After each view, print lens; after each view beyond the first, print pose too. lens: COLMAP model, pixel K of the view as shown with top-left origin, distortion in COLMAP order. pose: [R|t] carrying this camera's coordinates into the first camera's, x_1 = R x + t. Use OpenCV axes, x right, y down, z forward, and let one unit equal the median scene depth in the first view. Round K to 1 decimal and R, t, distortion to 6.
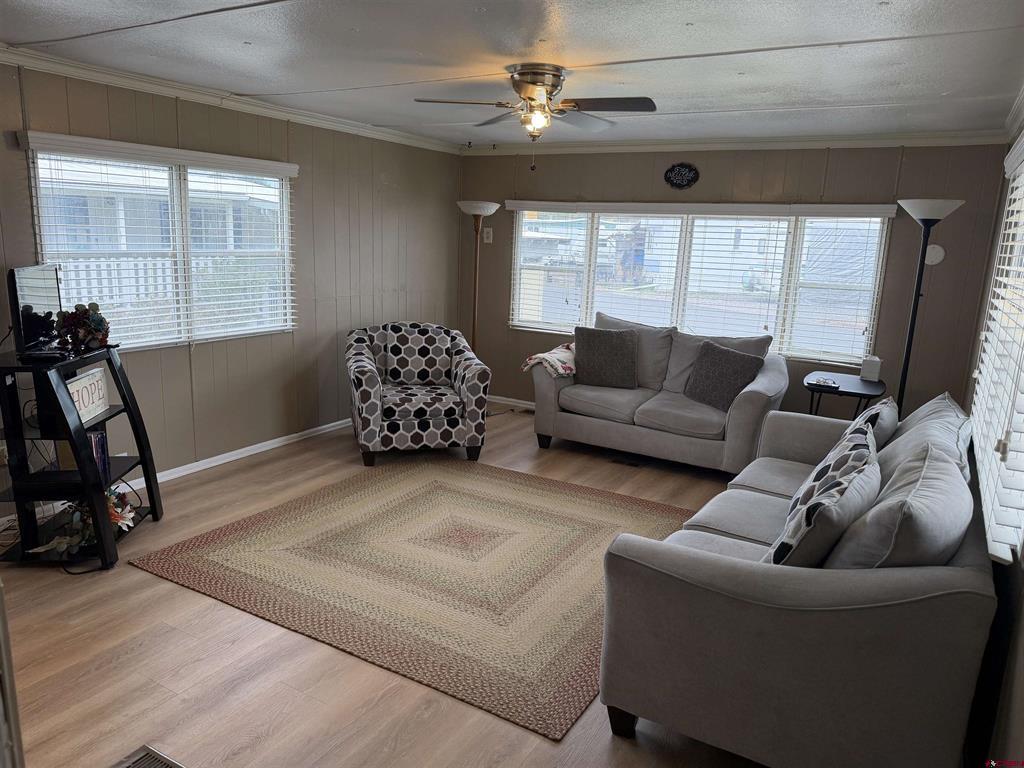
lens RADIAL K [[718.8, 0, 512.0], [0, 718.8, 384.0], [0, 0, 1]] dist [0.222888, -0.343120]
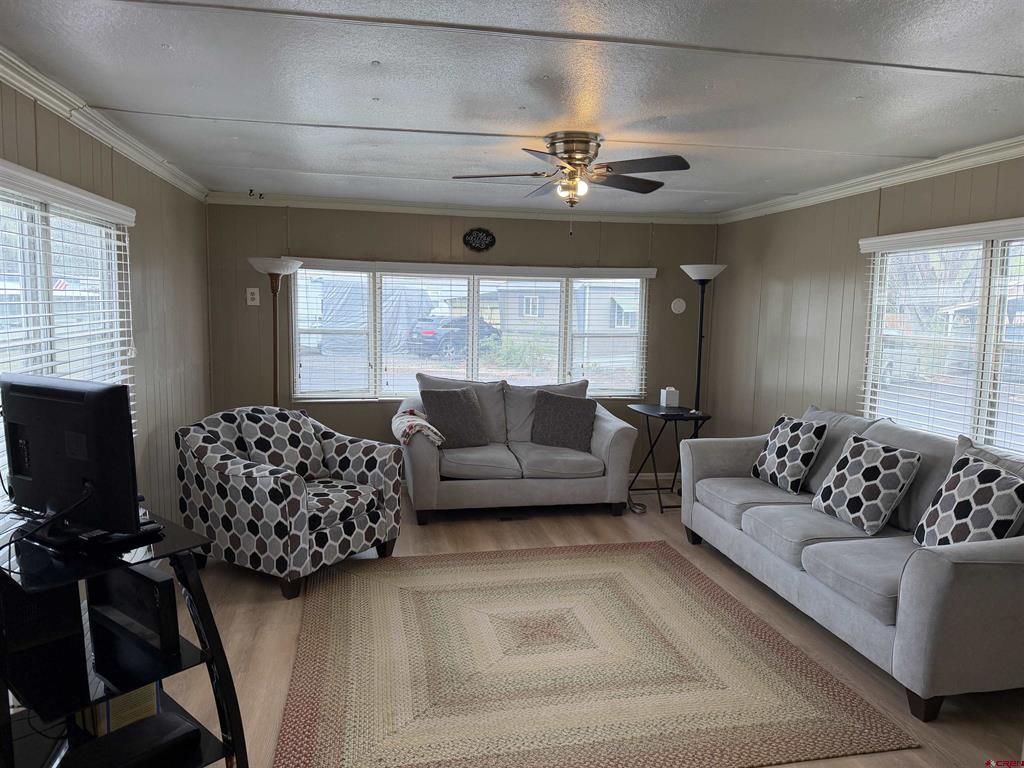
lens RADIAL K [[718.8, 0, 512.0], [0, 718.8, 384.0], [0, 0, 1]] dist [0.222888, -0.343120]
pose [[0.750559, -0.105159, 0.652383, -0.507483], [0.150288, 0.988549, -0.013559, -0.065345], [-0.643487, 0.108222, 0.757768, 0.232874]]
